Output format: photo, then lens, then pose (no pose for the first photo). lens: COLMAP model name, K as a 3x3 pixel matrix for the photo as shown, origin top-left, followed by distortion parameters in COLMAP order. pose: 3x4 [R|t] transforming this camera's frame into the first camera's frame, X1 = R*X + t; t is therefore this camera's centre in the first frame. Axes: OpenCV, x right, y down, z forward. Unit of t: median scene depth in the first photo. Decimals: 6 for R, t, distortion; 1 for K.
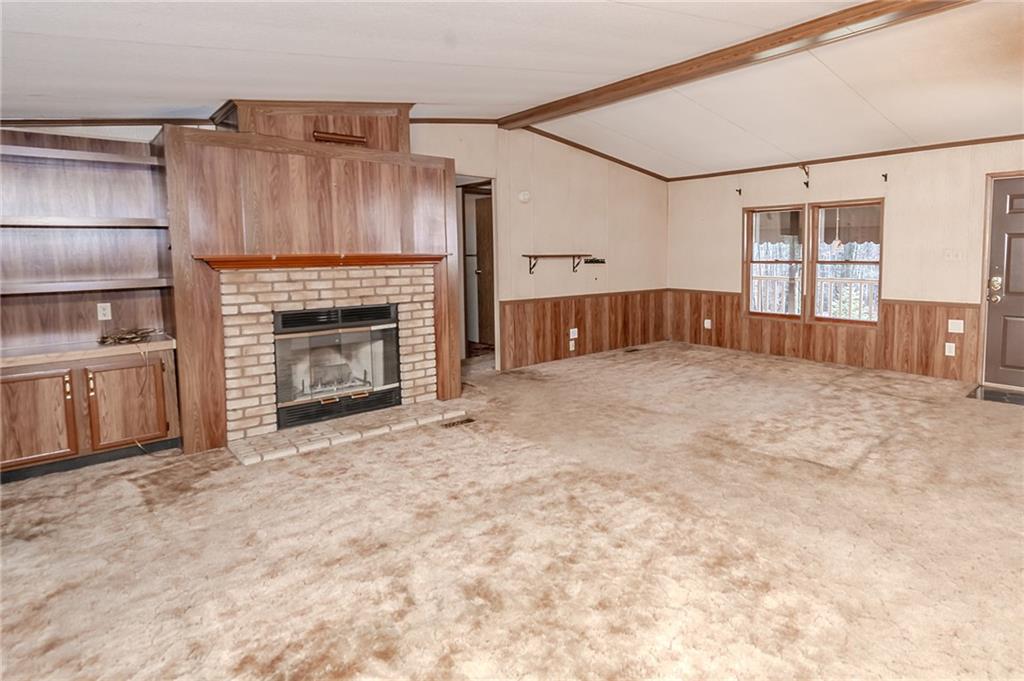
lens RADIAL K [[561.3, 0, 580.4], [0, 561.3, 293.7], [0, 0, 1]] dist [-0.002291, -0.000841]
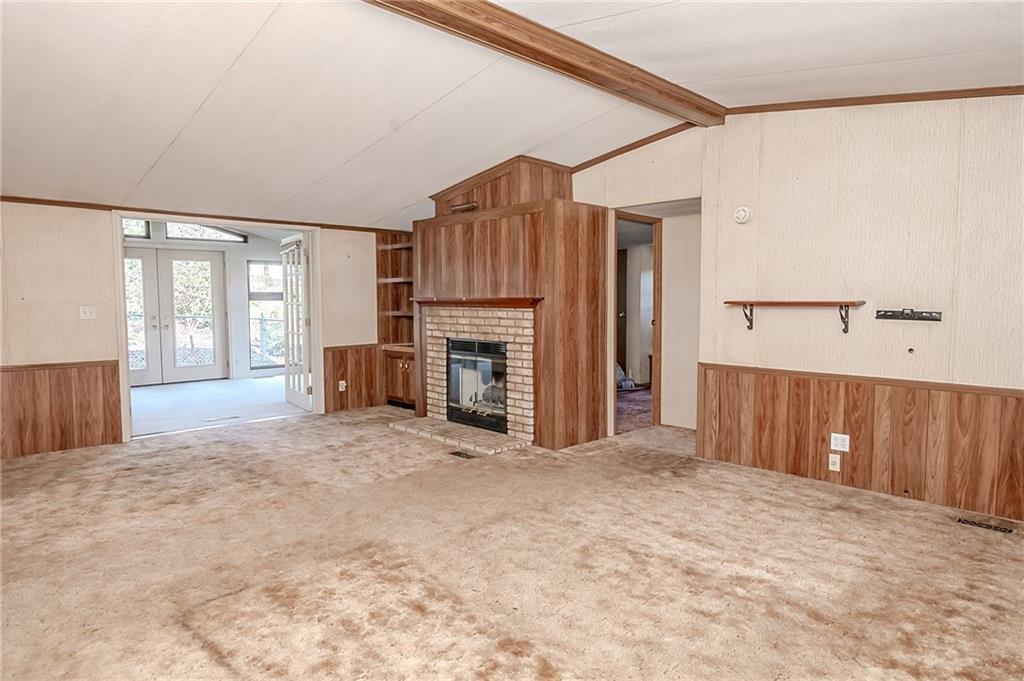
lens RADIAL K [[603.1, 0, 514.3], [0, 603.1, 334.2], [0, 0, 1]] dist [-0.005585, 0.001076]
pose [[0.022375, 0.069826, -0.997308, 0.921251], [-0.072703, 0.995030, 0.068036, -0.086425], [0.997103, 0.070985, 0.027341, 1.047044]]
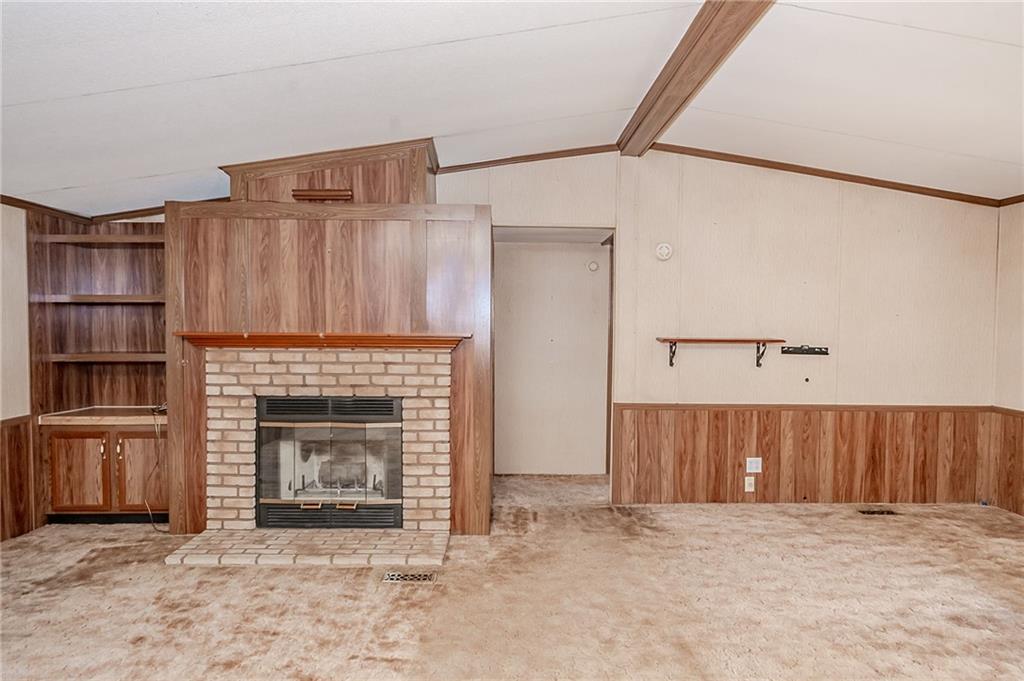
lens RADIAL K [[603.1, 0, 511.3], [0, 603.1, 347.0], [0, 0, 1]] dist [-0.005585, 0.001076]
pose [[0.744261, 0.040269, -0.666674, 0.367145], [-0.064339, 0.997861, -0.011554, -0.056219], [0.664783, 0.051492, 0.745260, 0.507153]]
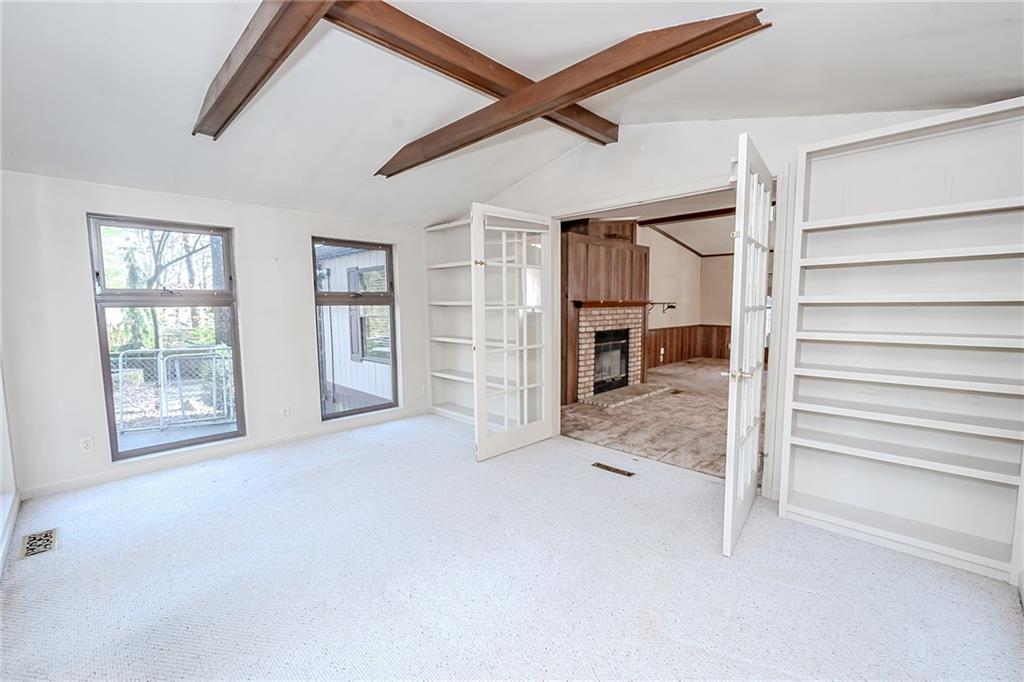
lens RADIAL K [[440.6, 0, 510.4], [0, 440.6, 346.6], [0, 0, 1]] dist [0.000973, 0.000018]
pose [[0.998825, -0.002092, 0.048426, -0.827627], [0.001042, 0.999764, 0.021696, 0.047212], [-0.048460, -0.021620, 0.998591, -0.413967]]
